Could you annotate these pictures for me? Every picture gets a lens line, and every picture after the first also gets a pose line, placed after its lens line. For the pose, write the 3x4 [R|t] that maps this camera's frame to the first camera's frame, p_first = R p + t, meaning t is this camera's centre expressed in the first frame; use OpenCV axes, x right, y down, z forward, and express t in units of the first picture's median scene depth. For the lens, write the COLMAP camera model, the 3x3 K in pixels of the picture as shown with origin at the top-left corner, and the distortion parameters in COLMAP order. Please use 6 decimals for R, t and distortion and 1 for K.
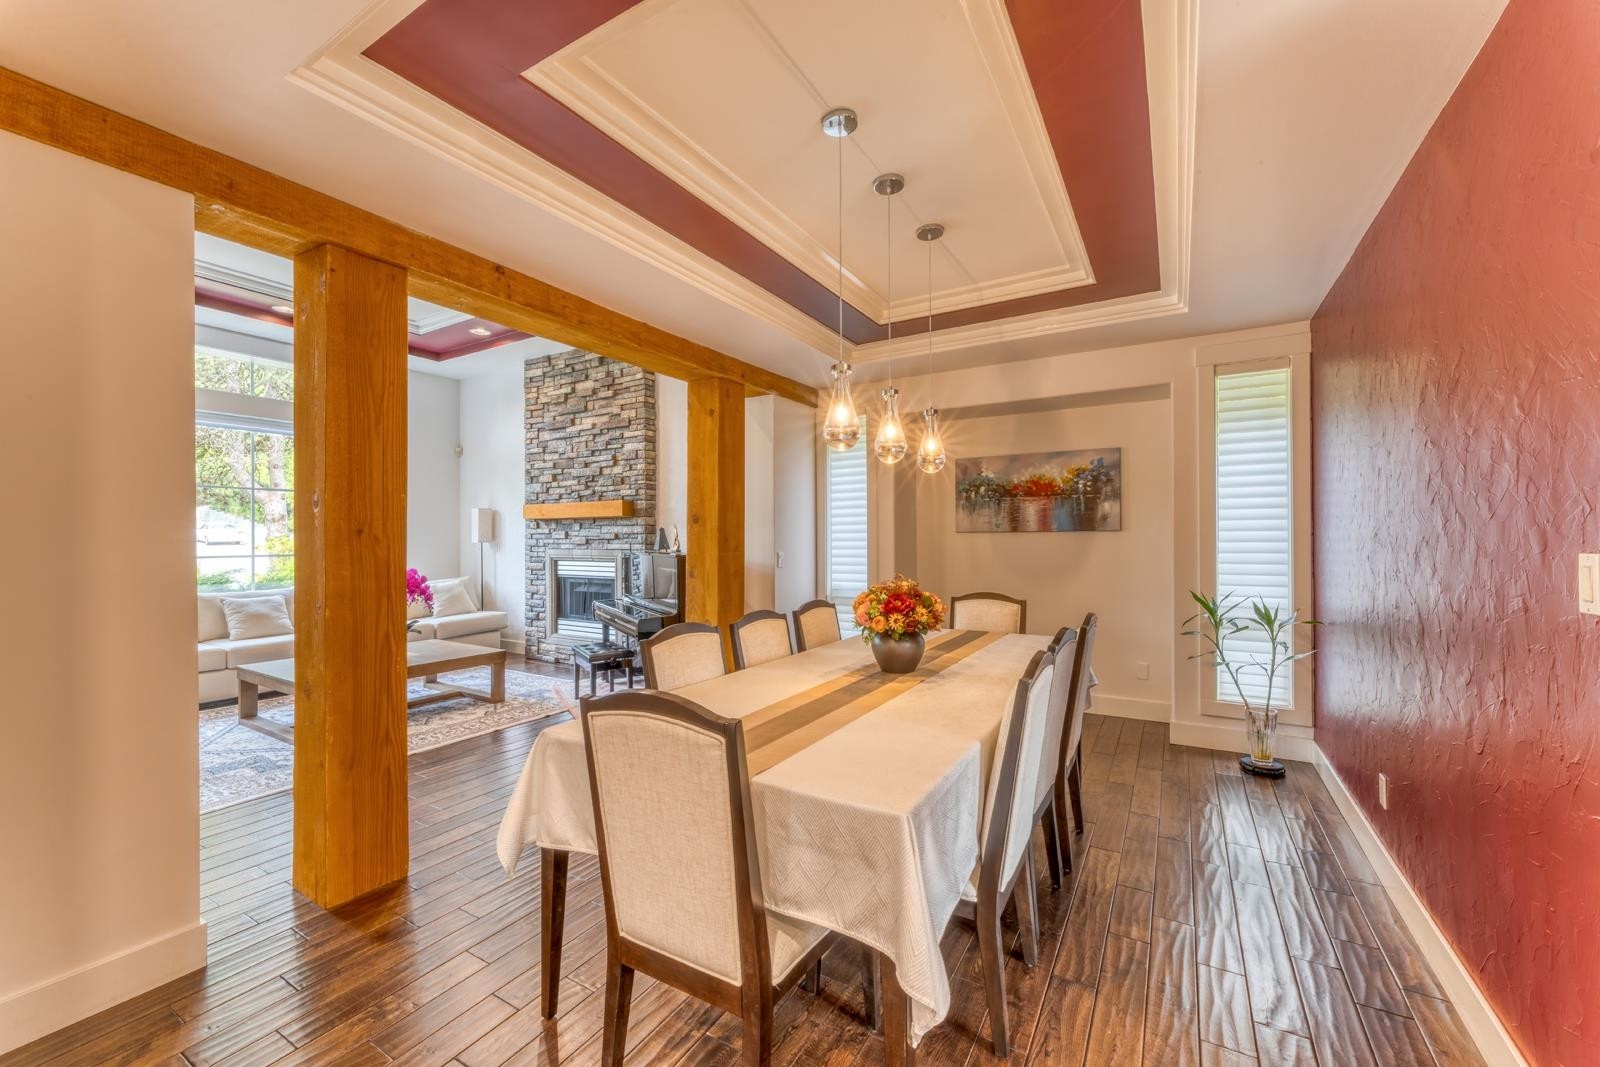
lens RADIAL K [[643.2, 0, 797.4], [0, 643.2, 538.9], [0, 0, 1]] dist [0.000806, -0.000002]
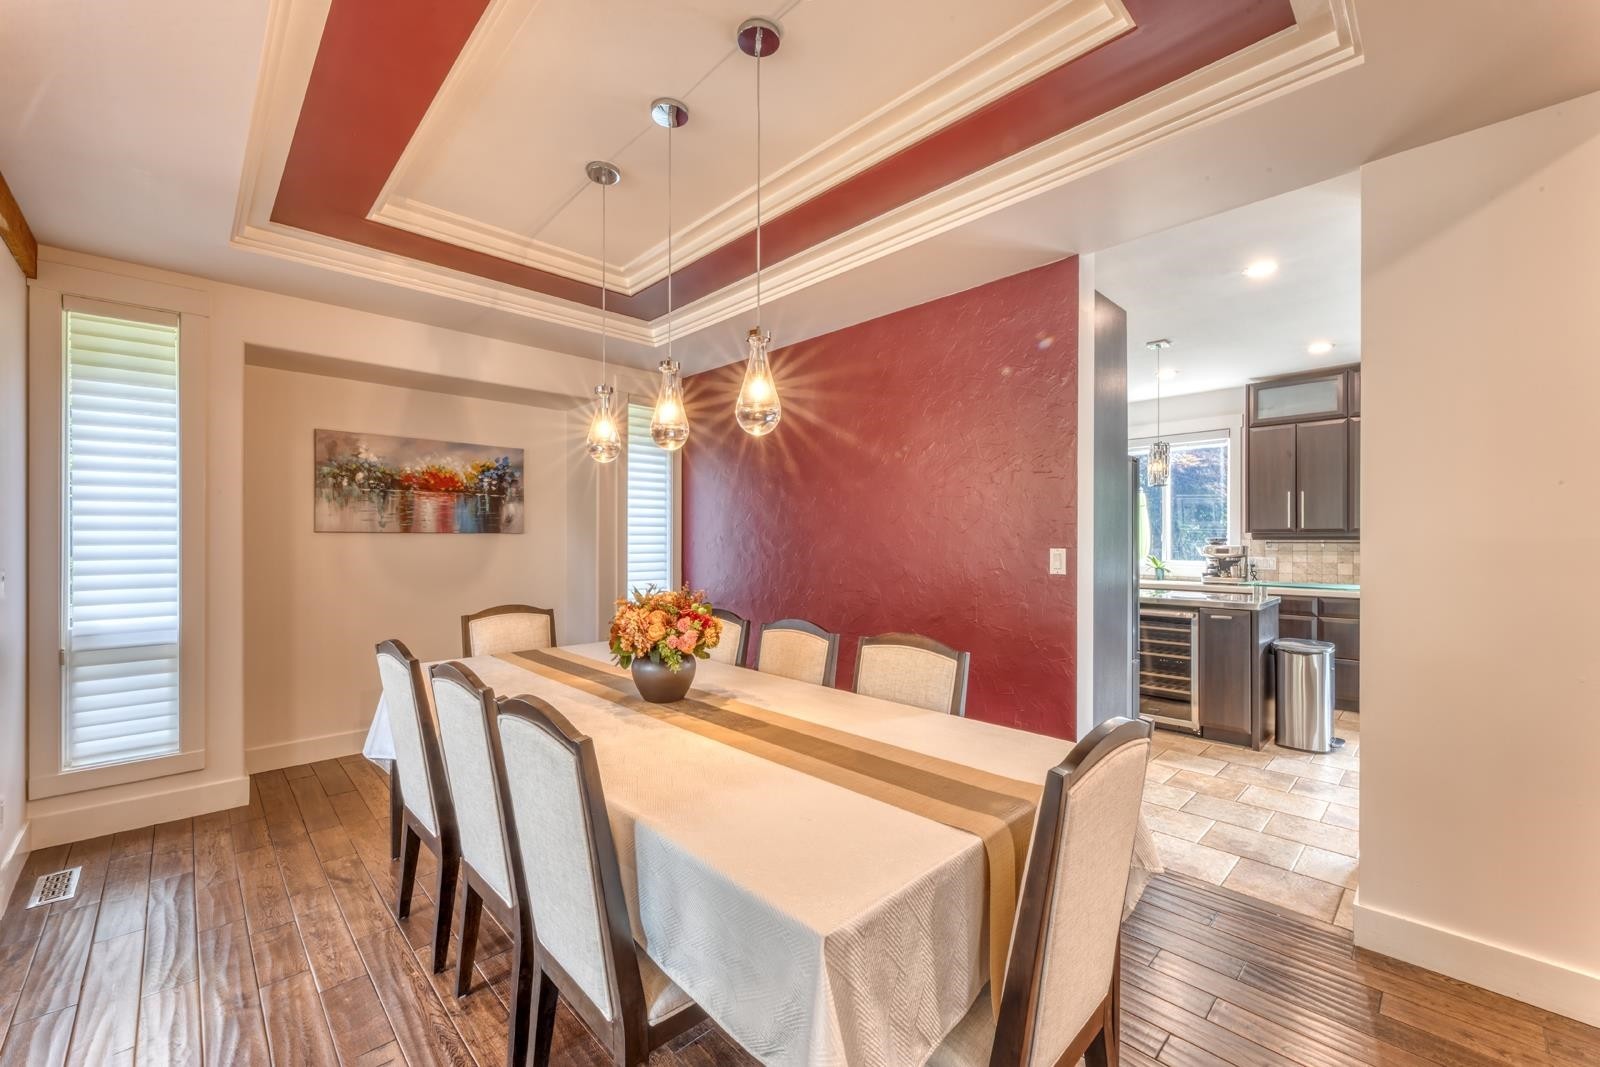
lens RADIAL K [[628.9, 0, 797.6], [0, 628.9, 535.7], [0, 0, 1]] dist [-0.000411, 0.000024]
pose [[0.255118, 0.010664, 0.966851, -0.312941], [0.001423, 0.999934, -0.011405, 0.002437], [-0.966909, 0.004285, 0.255086, 0.335858]]
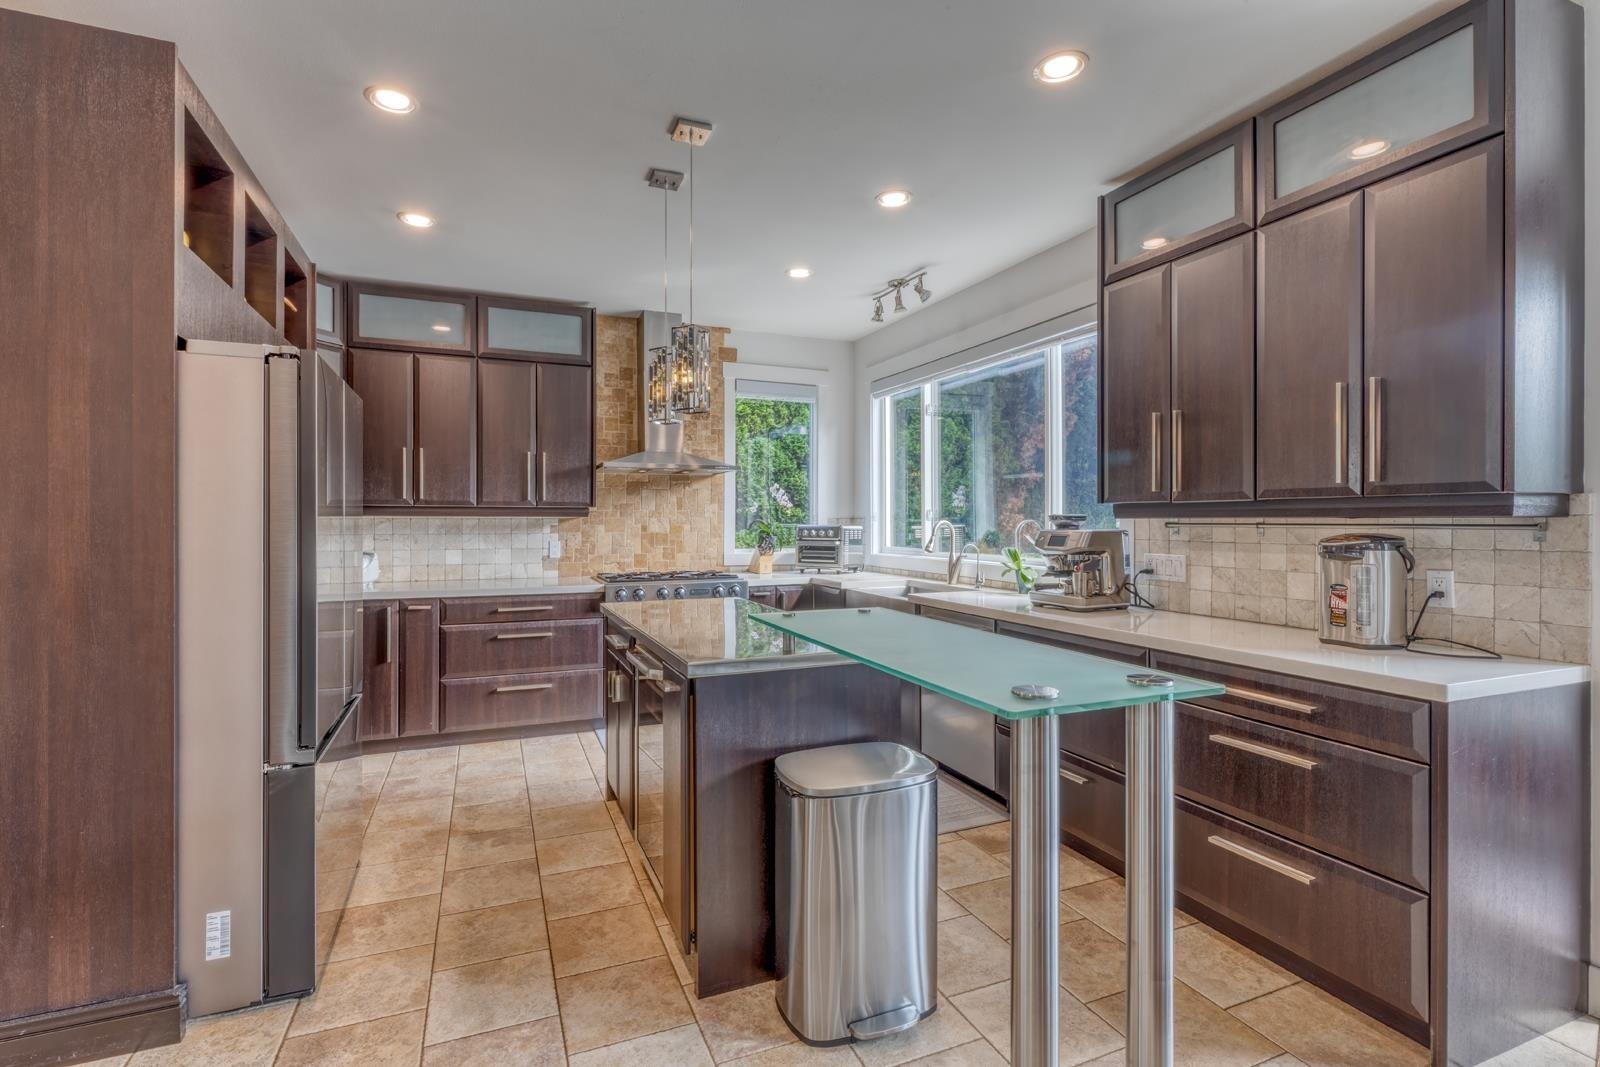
lens RADIAL K [[715.8, 0, 791.9], [0, 715.8, 520.7], [0, 0, 1]] dist [0.003212, -0.001173]
pose [[0.586454, 0.008905, 0.809933, -0.144999], [-0.004002, 0.999959, -0.008097, 0.003546], [-0.809972, 0.001508, 0.586466, 0.166363]]
